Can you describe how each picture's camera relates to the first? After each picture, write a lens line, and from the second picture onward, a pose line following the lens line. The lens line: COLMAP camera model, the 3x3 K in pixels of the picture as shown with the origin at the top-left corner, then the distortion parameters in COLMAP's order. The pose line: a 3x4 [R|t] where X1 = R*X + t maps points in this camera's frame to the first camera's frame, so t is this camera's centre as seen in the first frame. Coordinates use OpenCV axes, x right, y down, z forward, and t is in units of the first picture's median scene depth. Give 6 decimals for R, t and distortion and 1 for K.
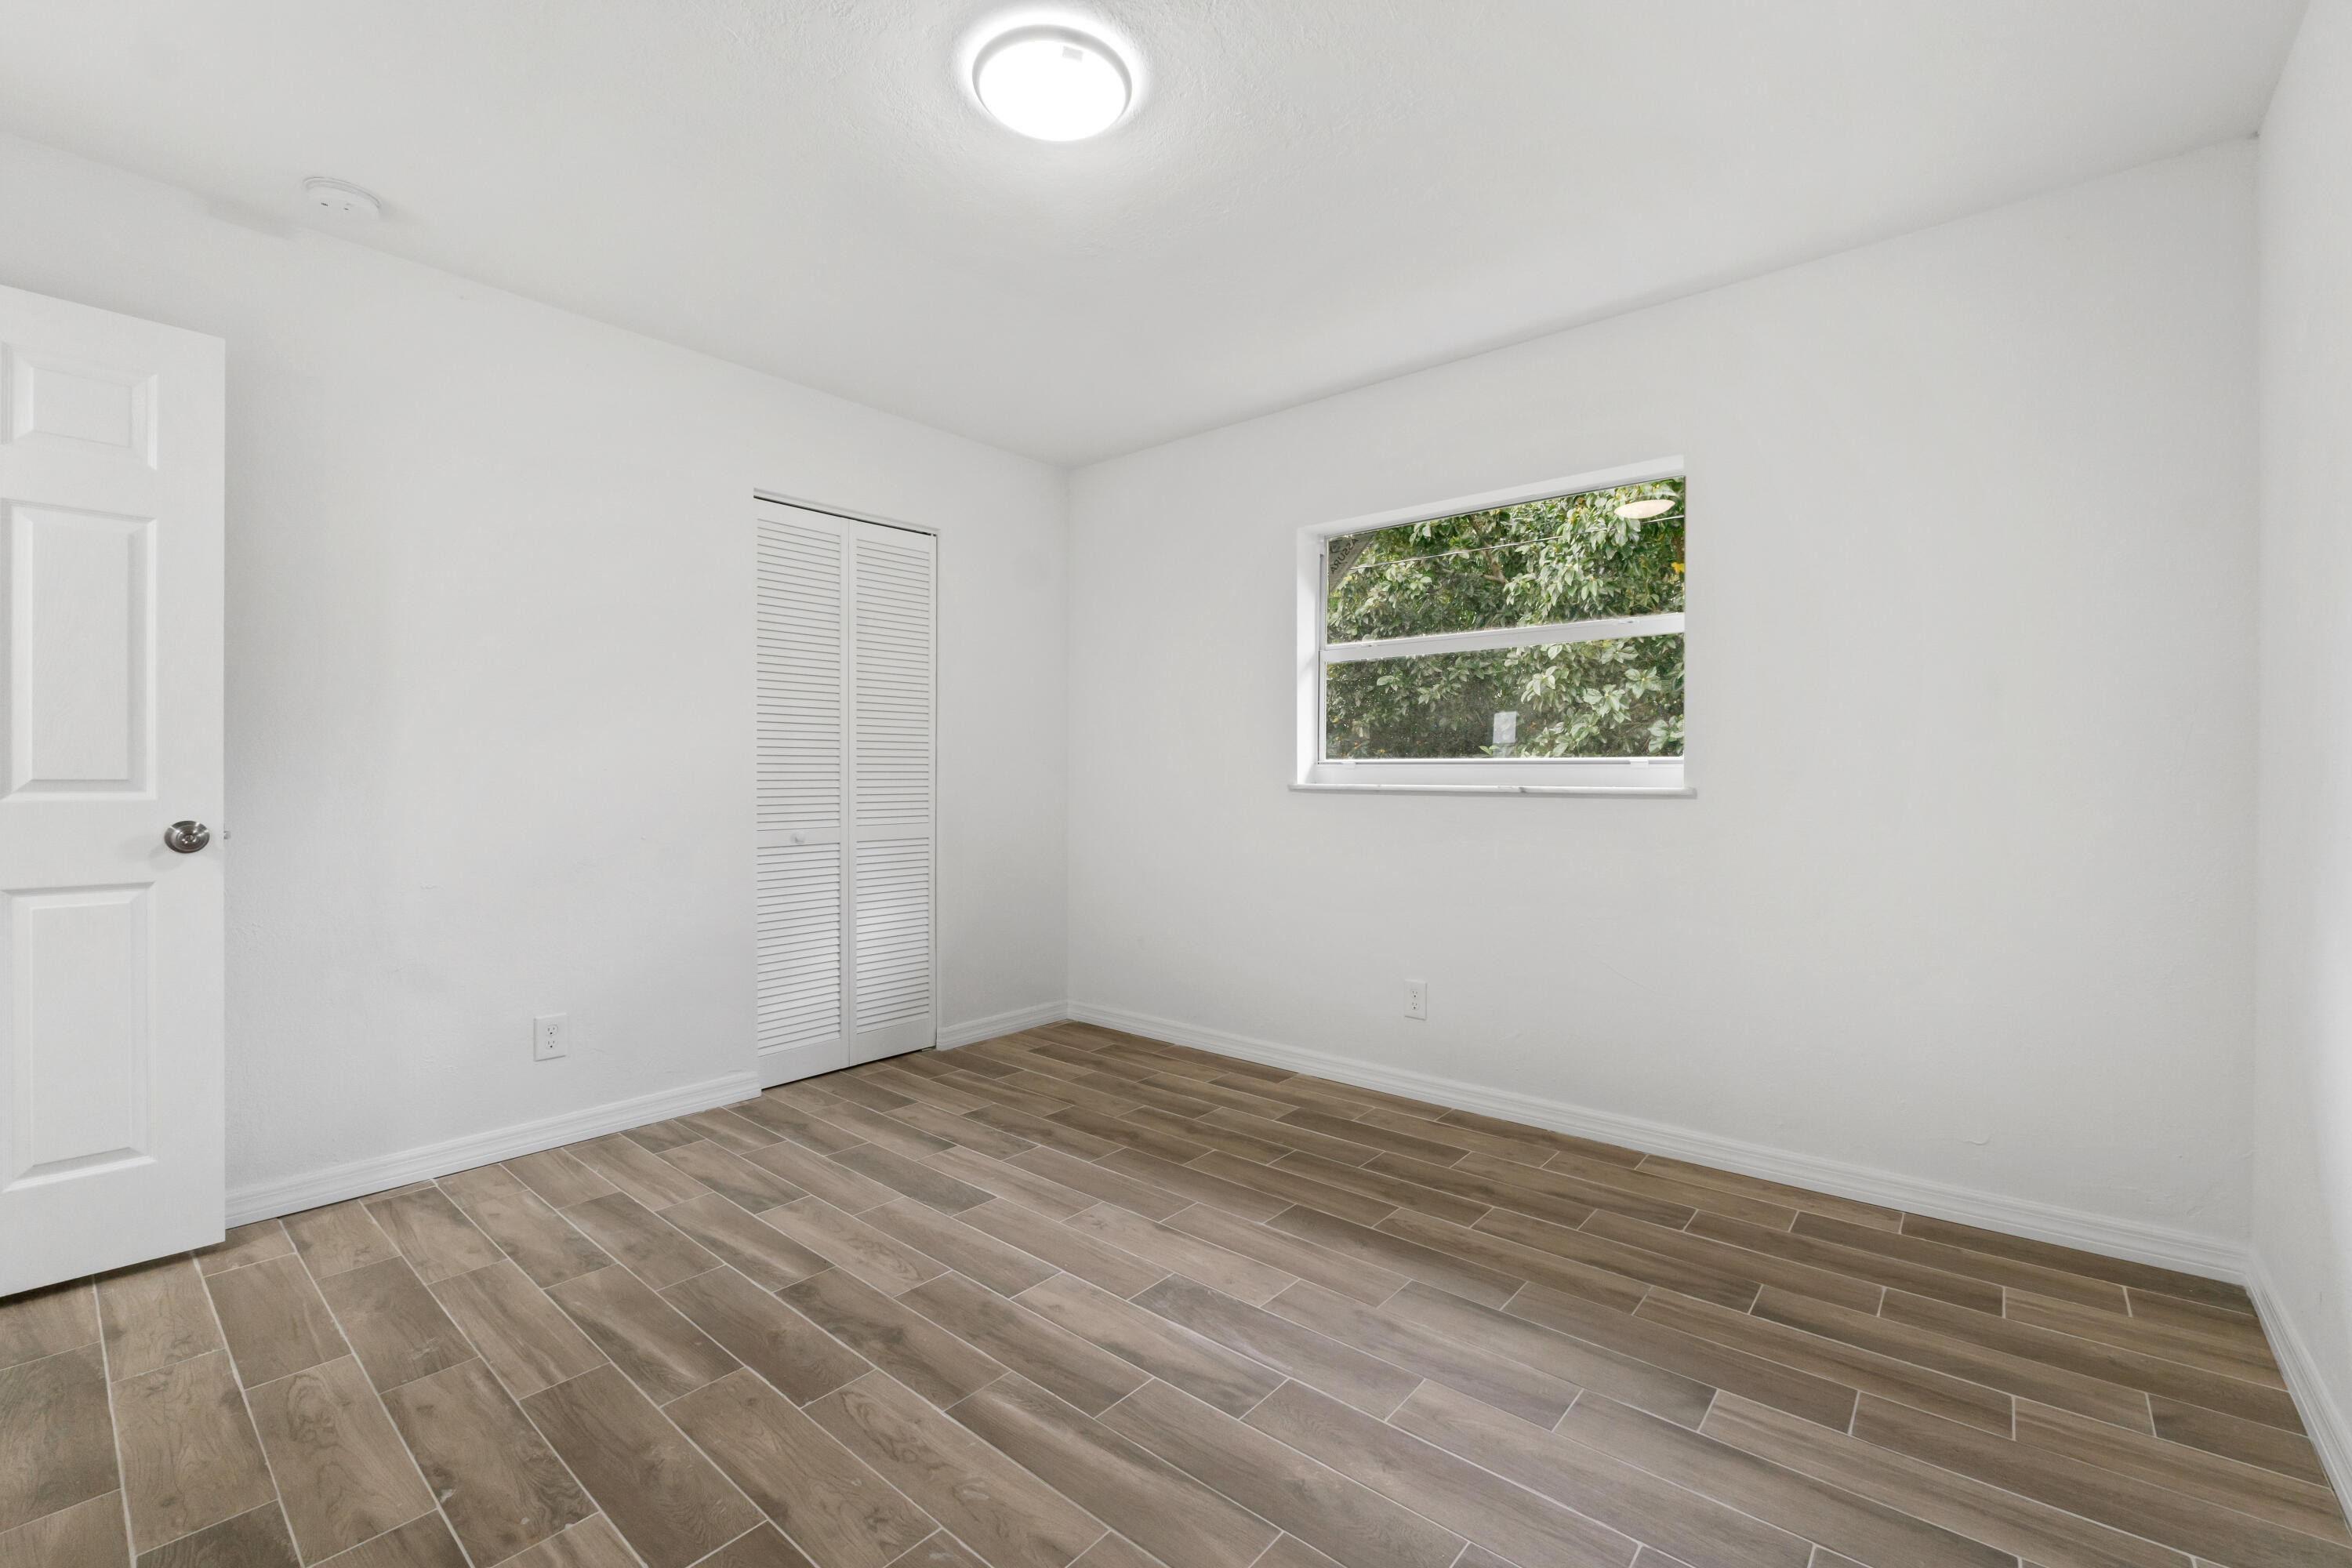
lens RADIAL K [[984.2, 0, 1183.2], [0, 984.2, 774.9], [0, 0, 1]] dist [-0.008521, -0.000438]
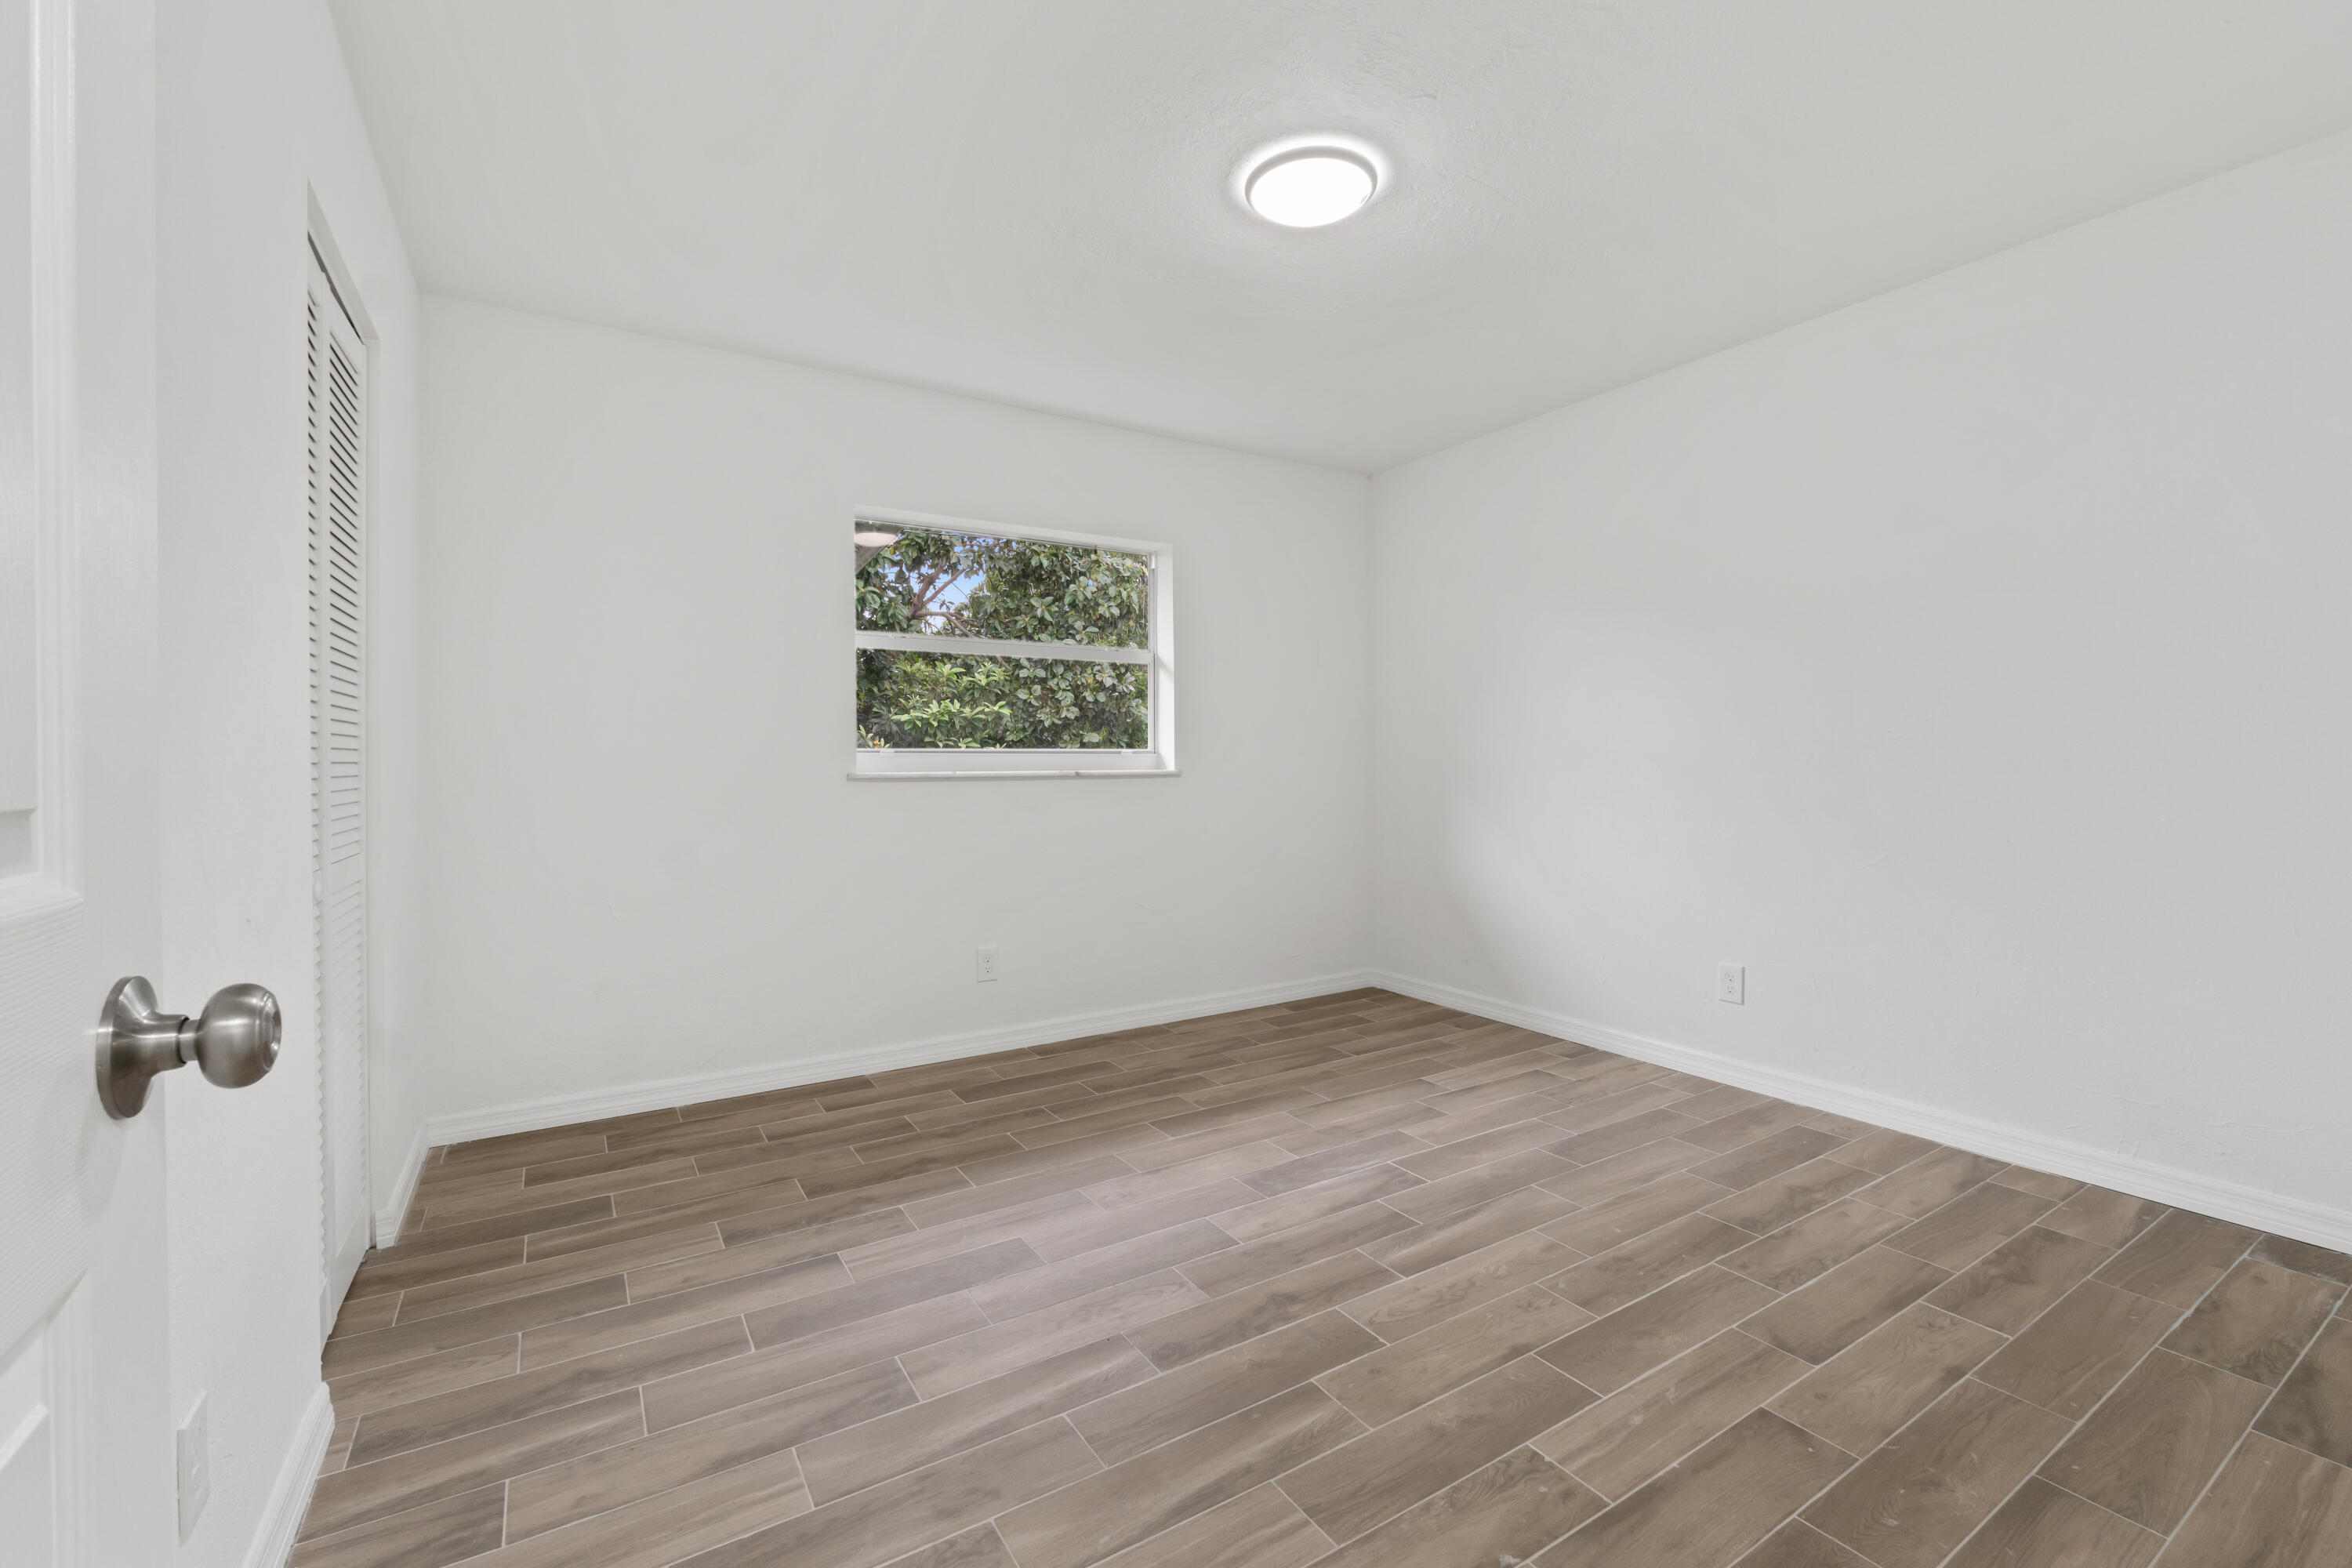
lens RADIAL K [[984.2, 0, 1183.2], [0, 984.2, 774.9], [0, 0, 1]] dist [-0.008521, -0.000438]
pose [[0.306383, -0.016464, 0.951766, -0.973411], [0.006755, 0.999863, 0.015121, -0.001630], [-0.951884, 0.001797, 0.306453, 0.578380]]
